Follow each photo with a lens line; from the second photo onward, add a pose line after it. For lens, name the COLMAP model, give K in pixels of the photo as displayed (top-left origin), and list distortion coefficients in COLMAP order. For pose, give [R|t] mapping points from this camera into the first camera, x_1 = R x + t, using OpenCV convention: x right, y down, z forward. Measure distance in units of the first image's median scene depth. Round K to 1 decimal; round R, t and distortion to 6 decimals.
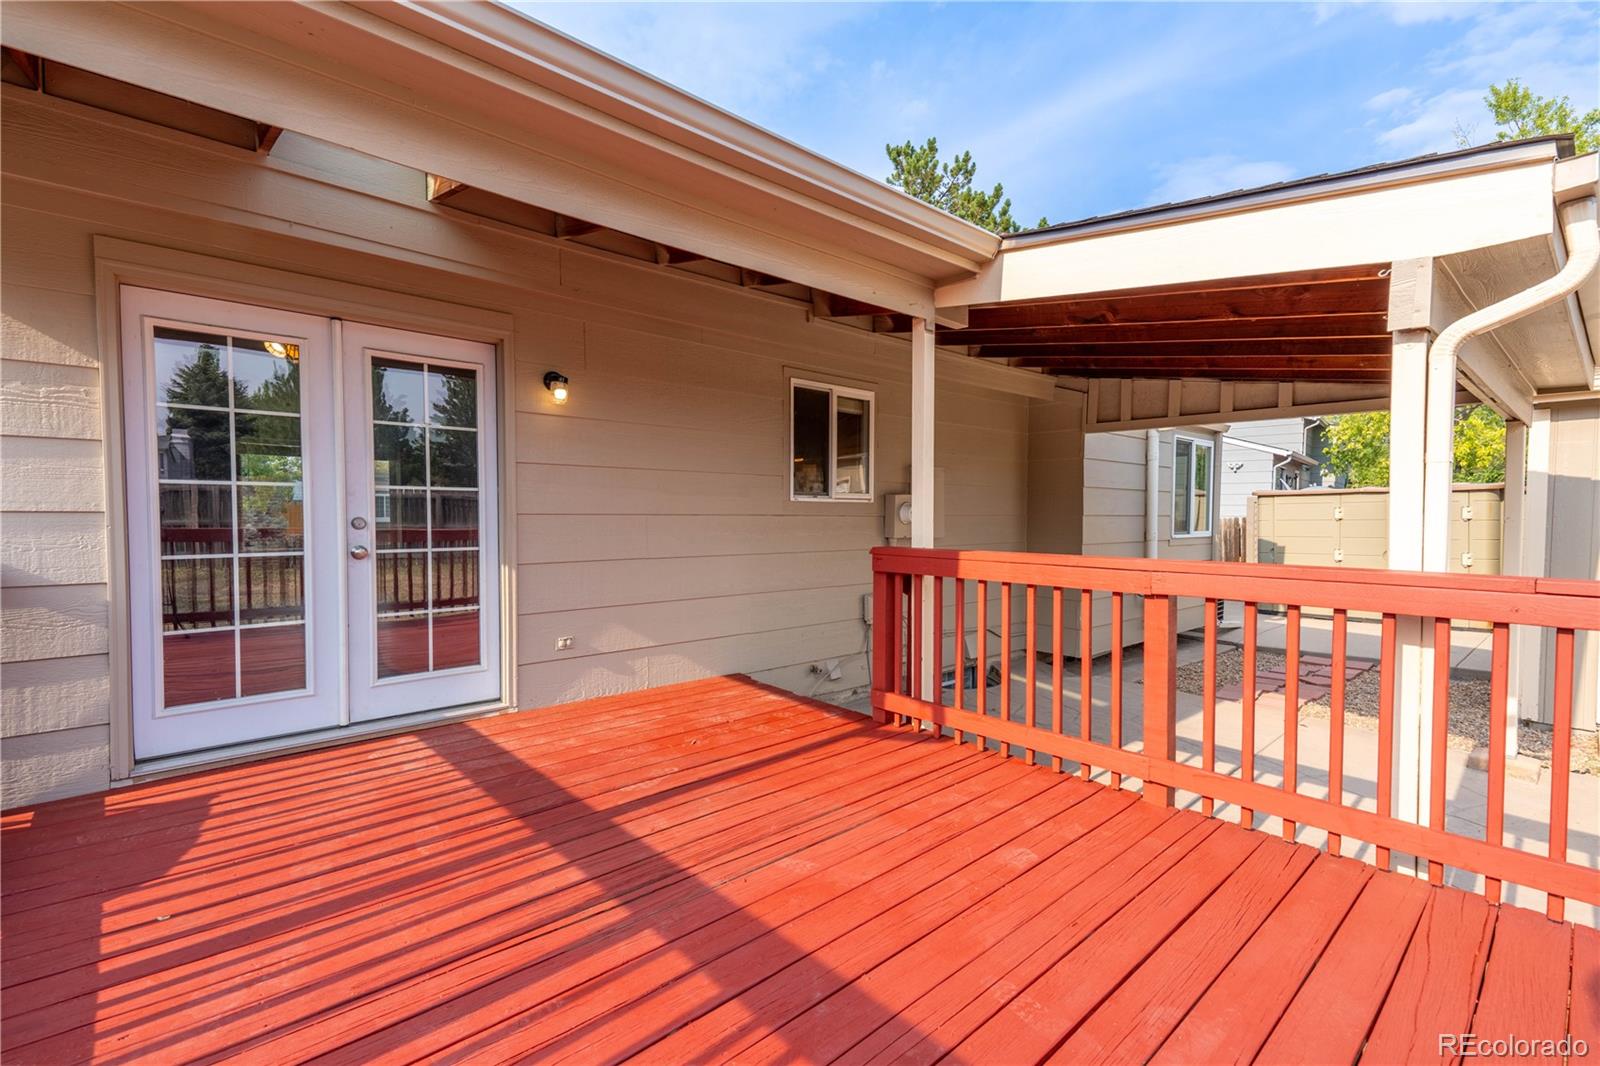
lens RADIAL K [[705.0, 0, 801.7], [0, 705.0, 535.3], [0, 0, 1]] dist [0.054156, -0.014196]
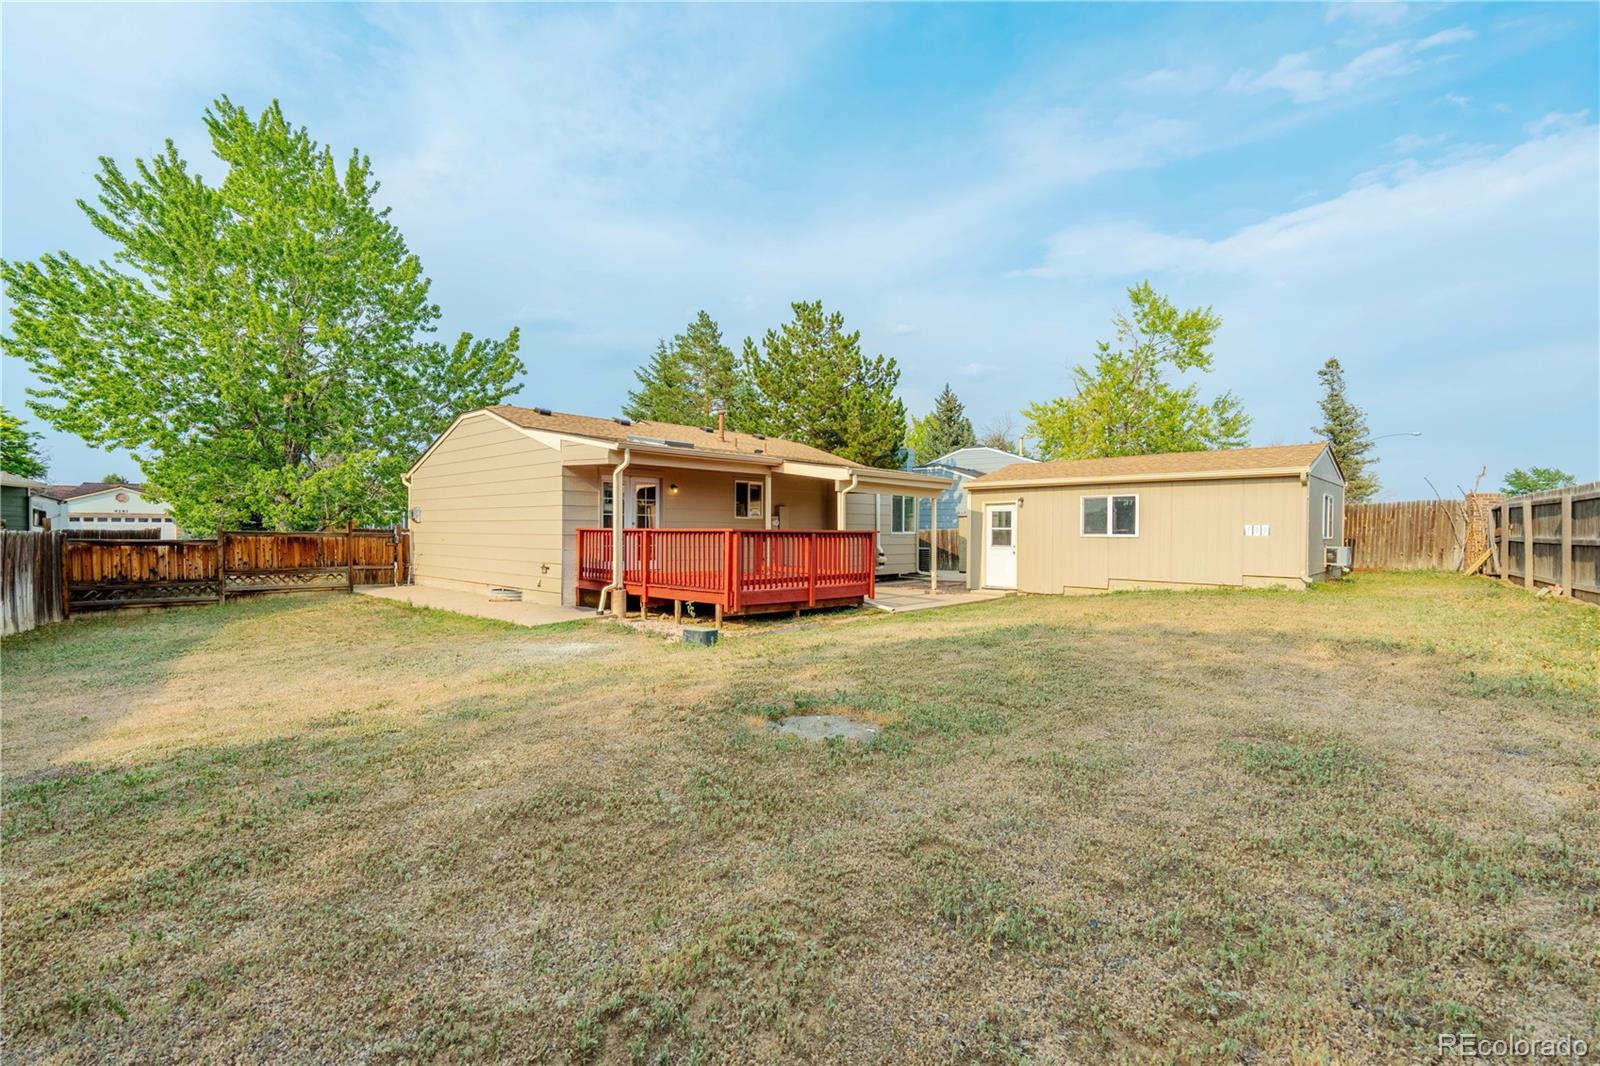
lens RADIAL K [[705.0, 0, 801.7], [0, 705.0, 535.3], [0, 0, 1]] dist [0.054156, -0.014196]
pose [[0.996436, -0.000636, 0.084350, 0.011988], [0.002755, 0.999684, -0.025005, 0.082872], [-0.084308, 0.025148, 0.996122, -1.680816]]
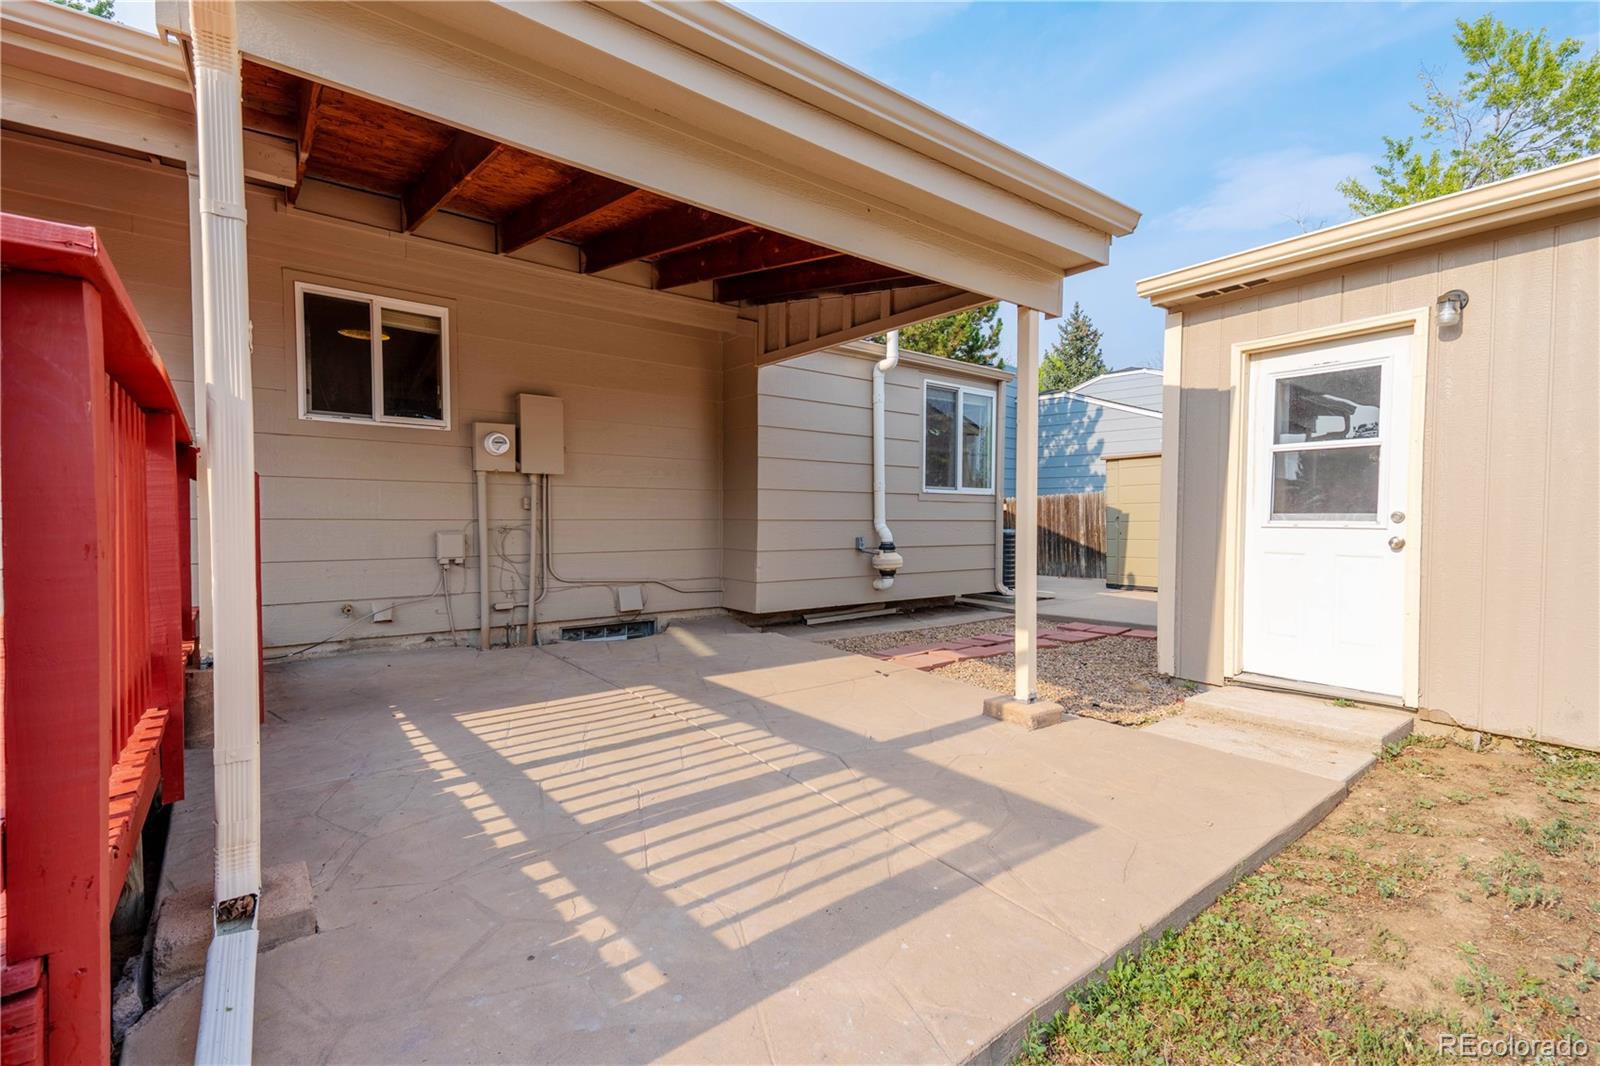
lens RADIAL K [[705.0, 0, 801.7], [0, 705.0, 535.3], [0, 0, 1]] dist [0.054156, -0.014196]
pose [[0.997013, -0.001335, -0.077221, 0.527335], [0.000718, 0.999968, -0.008017, 0.081426], [0.077229, 0.007938, 0.996982, 0.100943]]
